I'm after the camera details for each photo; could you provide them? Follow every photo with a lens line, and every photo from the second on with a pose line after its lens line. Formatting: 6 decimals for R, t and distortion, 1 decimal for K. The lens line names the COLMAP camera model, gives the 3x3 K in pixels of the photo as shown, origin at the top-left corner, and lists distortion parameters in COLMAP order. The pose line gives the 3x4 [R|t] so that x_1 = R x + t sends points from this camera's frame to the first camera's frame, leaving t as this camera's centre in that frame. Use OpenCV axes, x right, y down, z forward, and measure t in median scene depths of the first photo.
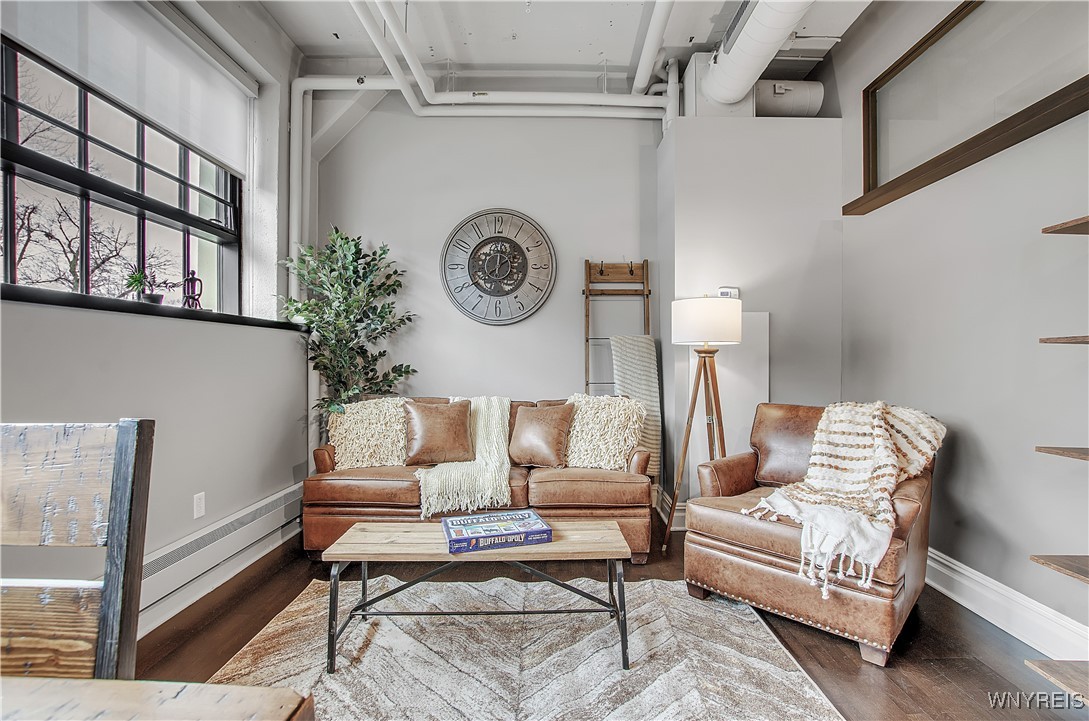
lens RADIAL K [[494.0, 0, 553.8], [0, 494.0, 366.5], [0, 0, 1]] dist [-0.033319, 0.004779]
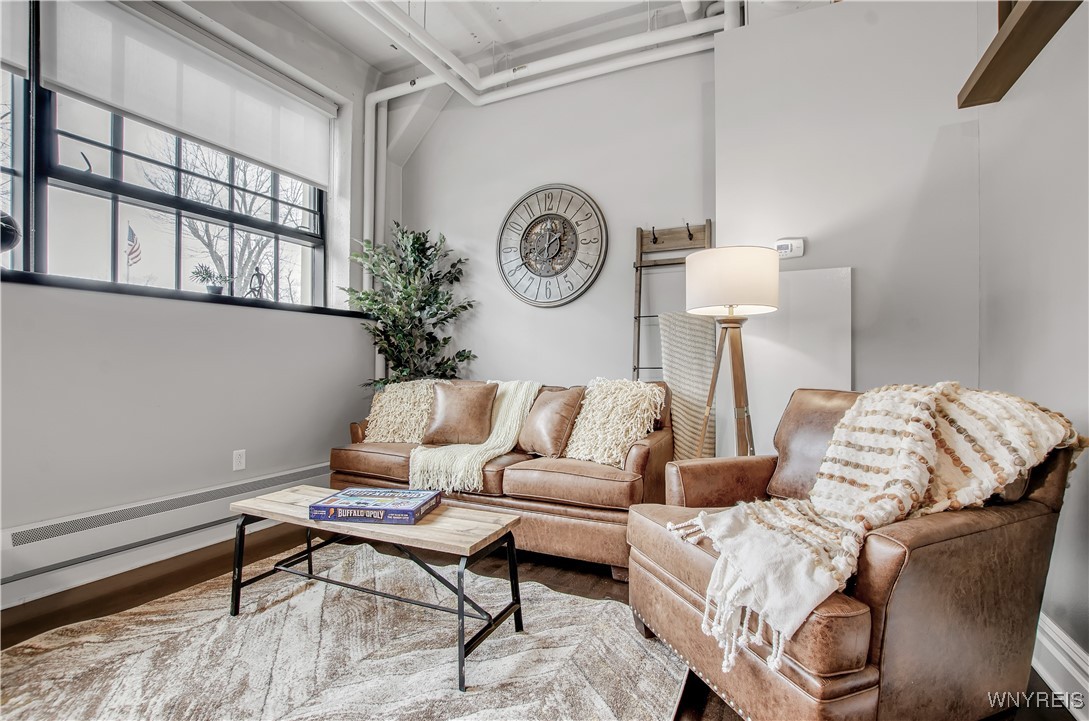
lens RADIAL K [[494.0, 0, 552.8], [0, 494.0, 365.6], [0, 0, 1]] dist [-0.033319, 0.004779]
pose [[0.904994, 0.002213, -0.425418, 0.361575], [-0.007190, 0.999923, -0.010094, 0.045311], [0.425363, 0.012194, 0.904940, 0.180007]]
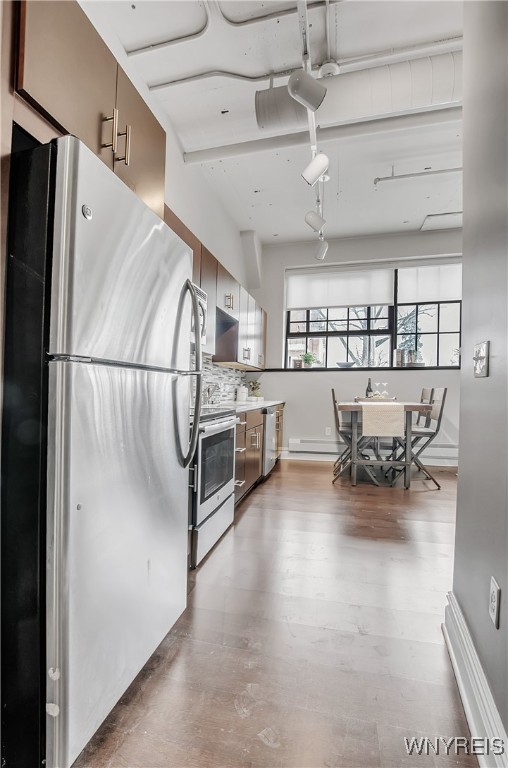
lens RADIAL K [[348.4, 0, 252.9], [0, 348.4, 386.9], [0, 0, 1]] dist [-0.033319, 0.004779]
pose [[-0.246521, -0.017428, -0.968981, 1.157856], [-0.019303, 0.999728, -0.013070, 0.047158], [0.968945, 0.015483, -0.246791, -0.156361]]
